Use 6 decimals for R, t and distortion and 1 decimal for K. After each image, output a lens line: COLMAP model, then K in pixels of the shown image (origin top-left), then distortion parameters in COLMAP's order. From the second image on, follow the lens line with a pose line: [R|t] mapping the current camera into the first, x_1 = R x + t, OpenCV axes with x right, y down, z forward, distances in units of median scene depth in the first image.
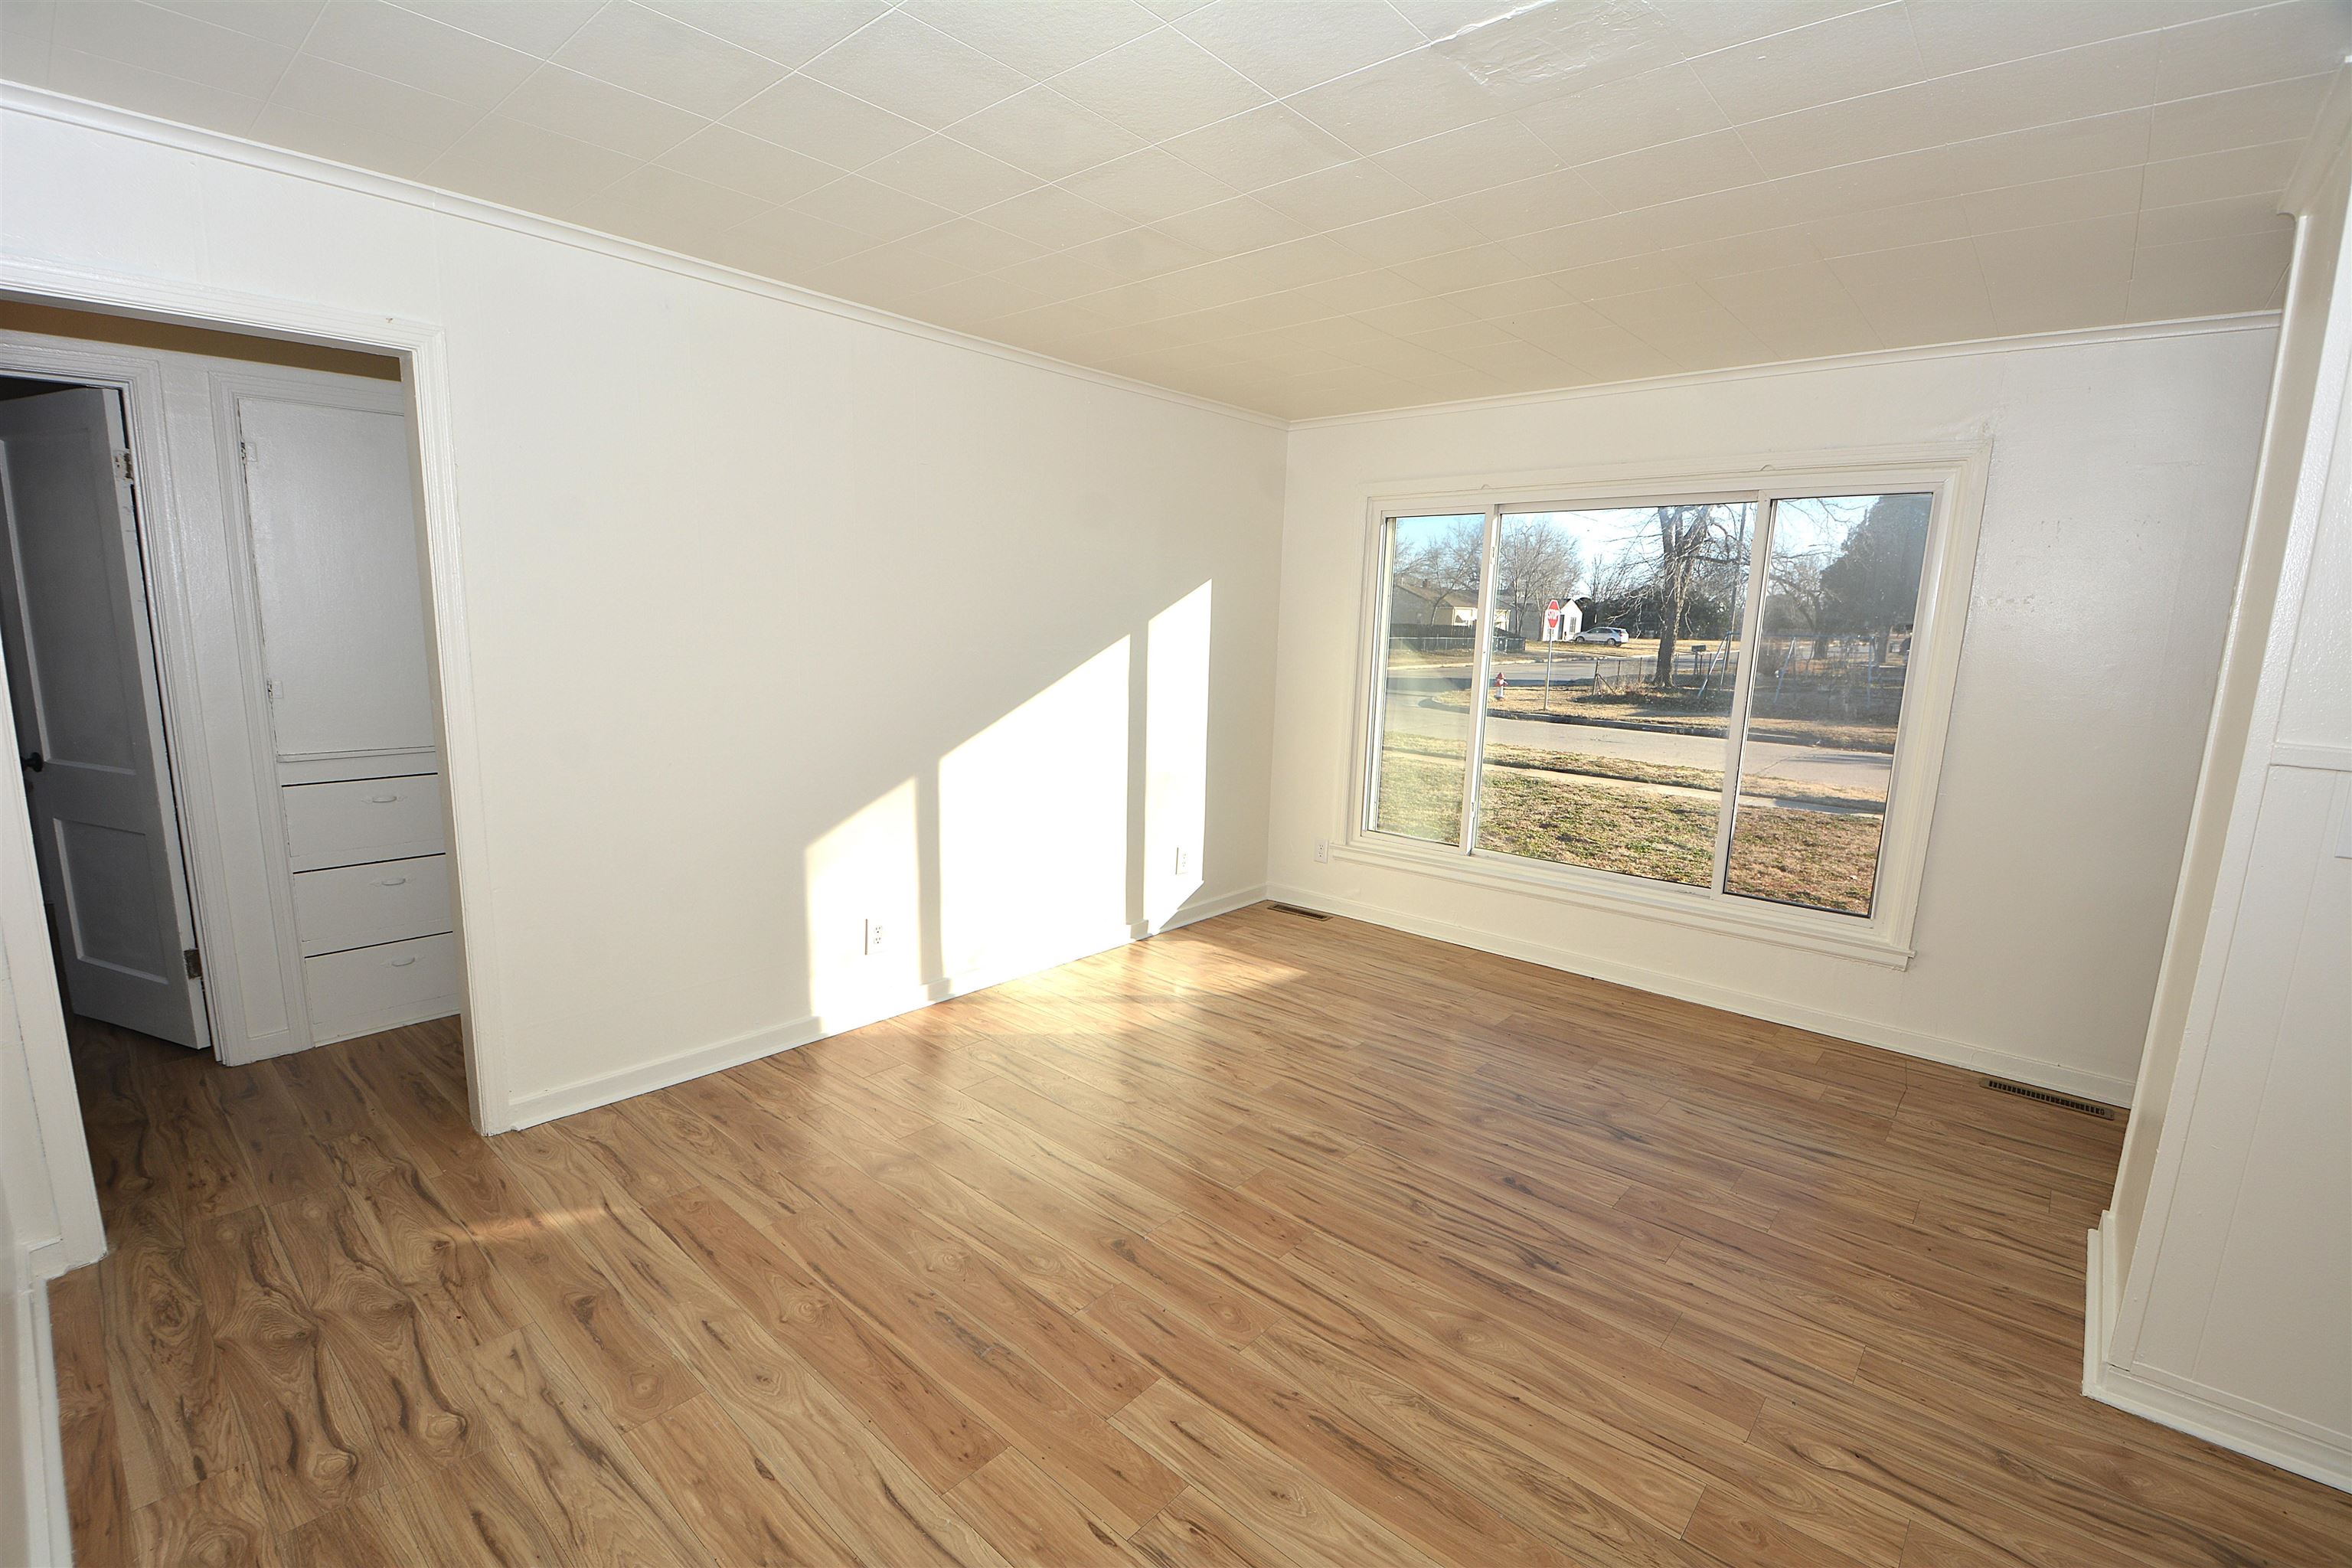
lens RADIAL K [[1024.0, 0, 1162.4], [0, 1024.0, 788.8], [0, 0, 1]] dist [-0.004708, -0.011032]
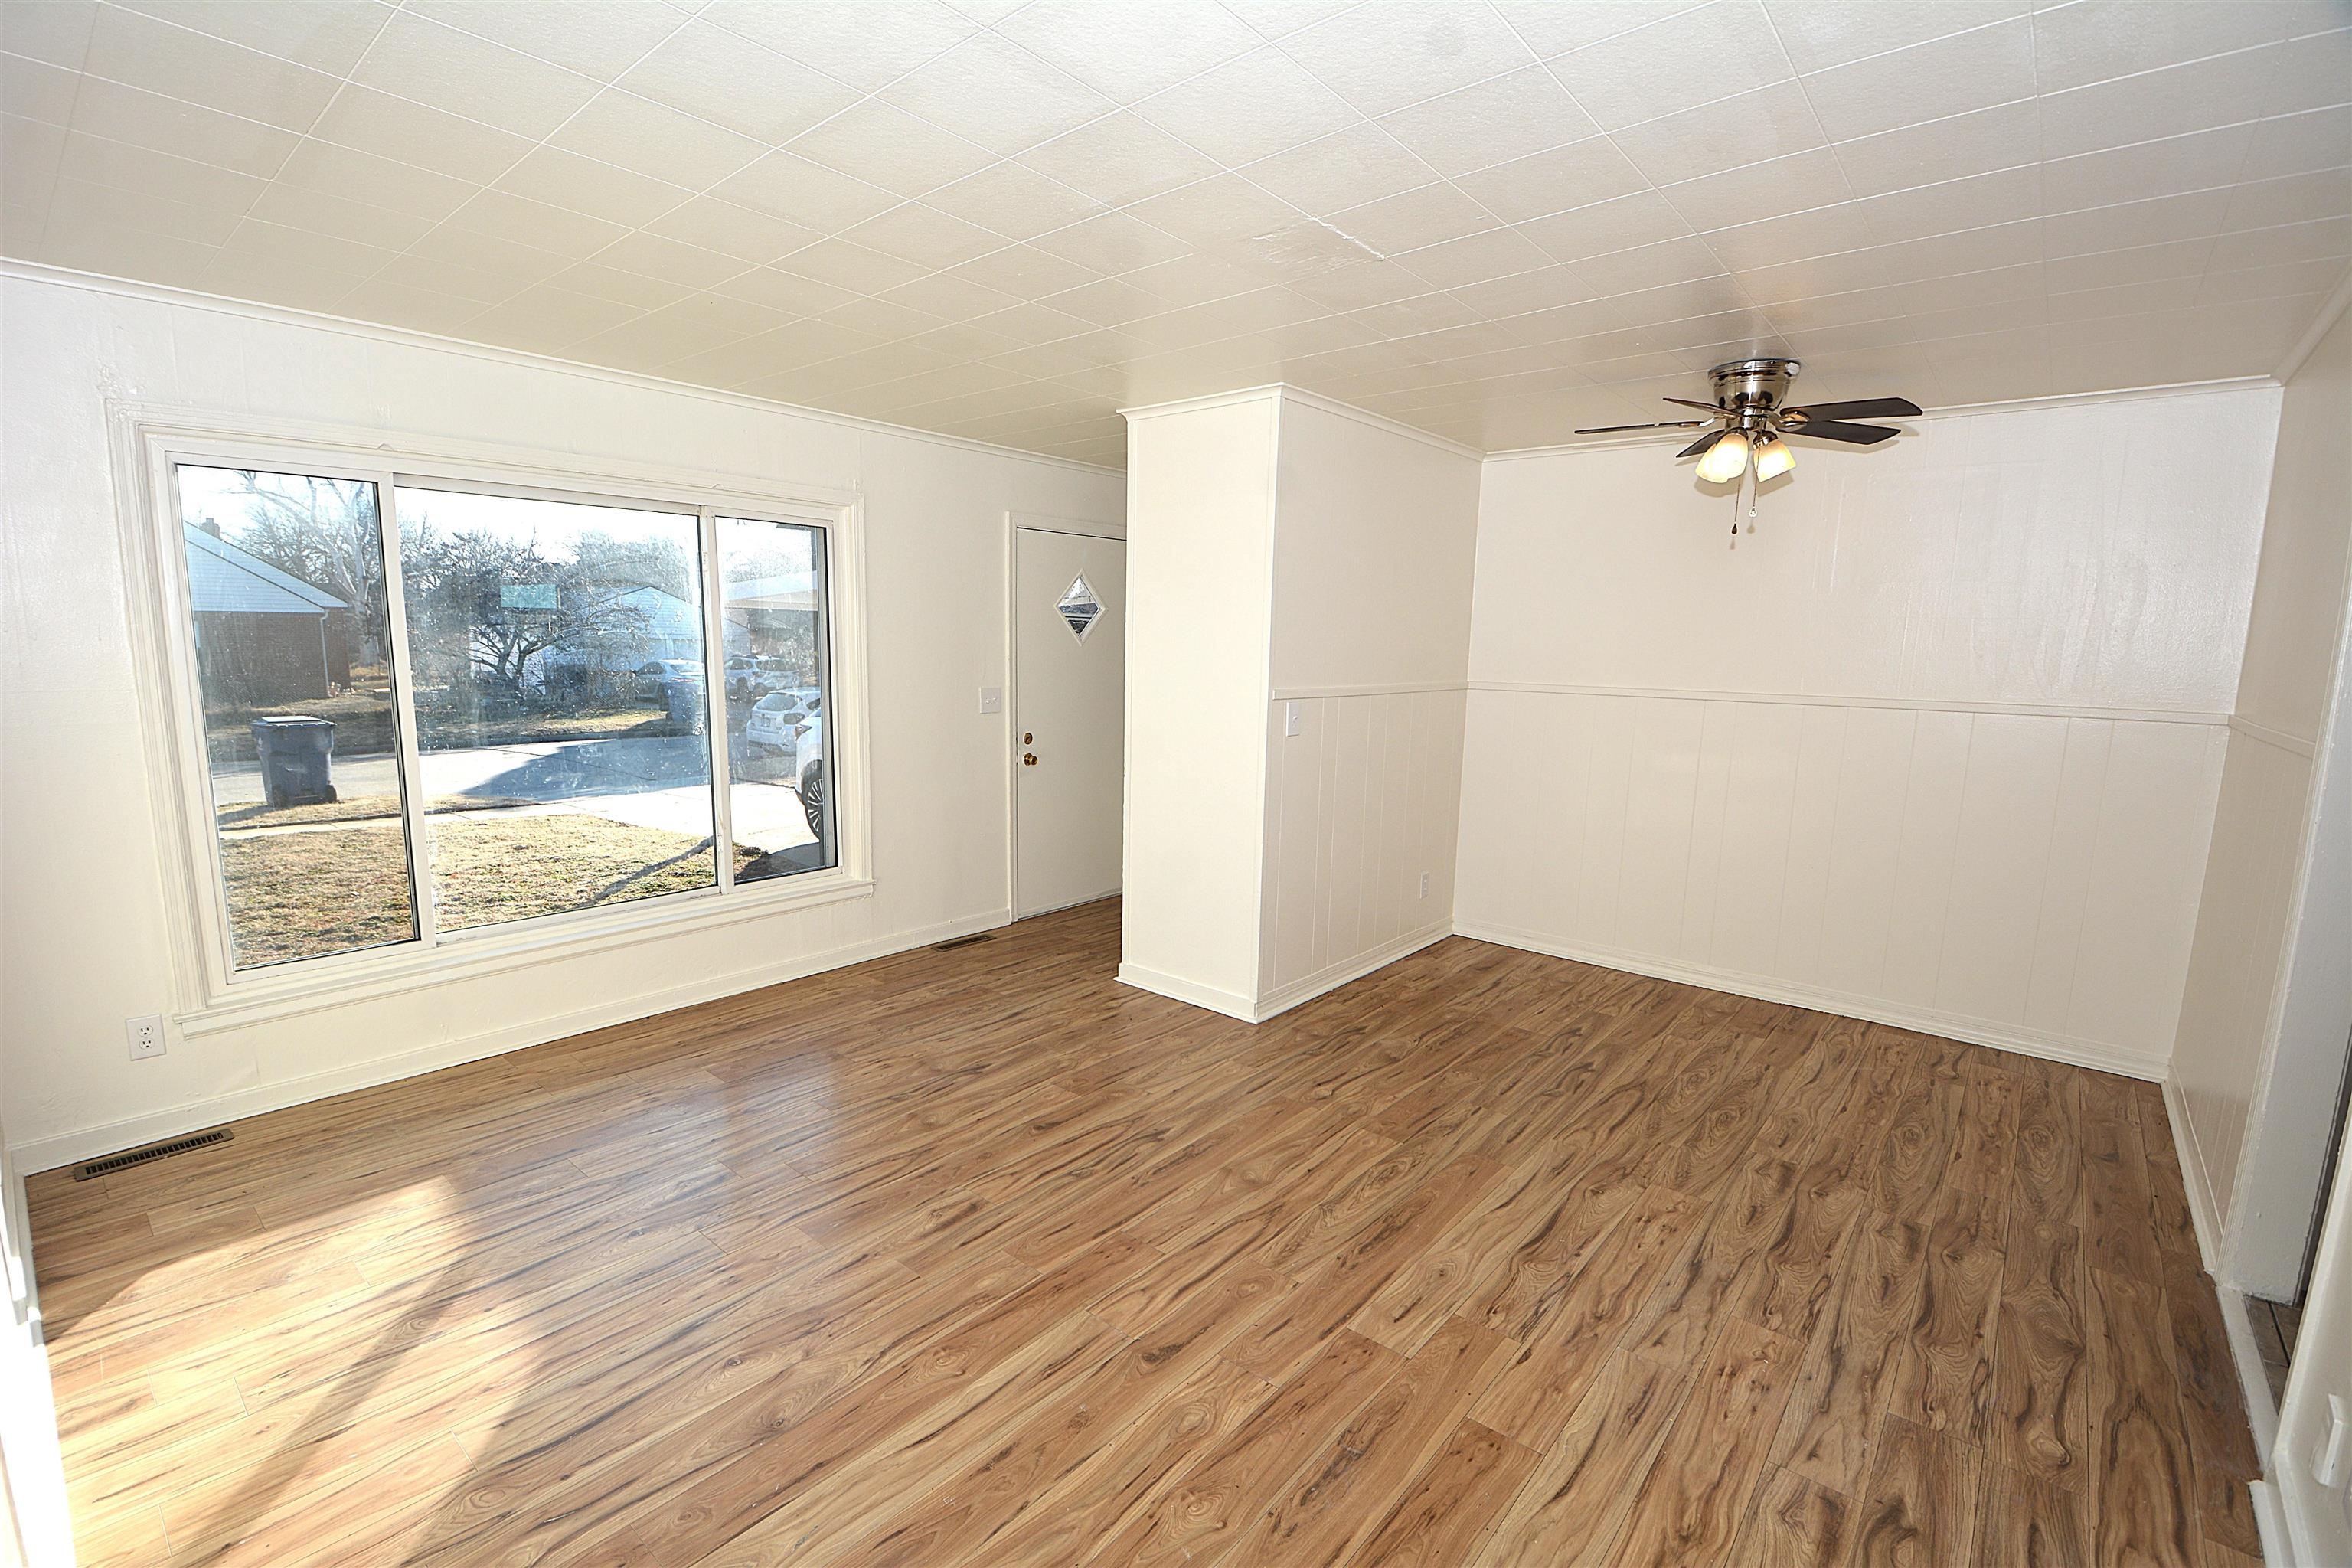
lens RADIAL K [[1024.0, 0, 1158.9], [0, 1024.0, 786.1], [0, 0, 1]] dist [-0.004708, -0.011032]
pose [[-0.004820, -0.166779, 0.985983, -0.699323], [0.155229, 0.973917, 0.165497, -0.151750], [-0.987867, 0.153851, 0.021194, 0.757069]]
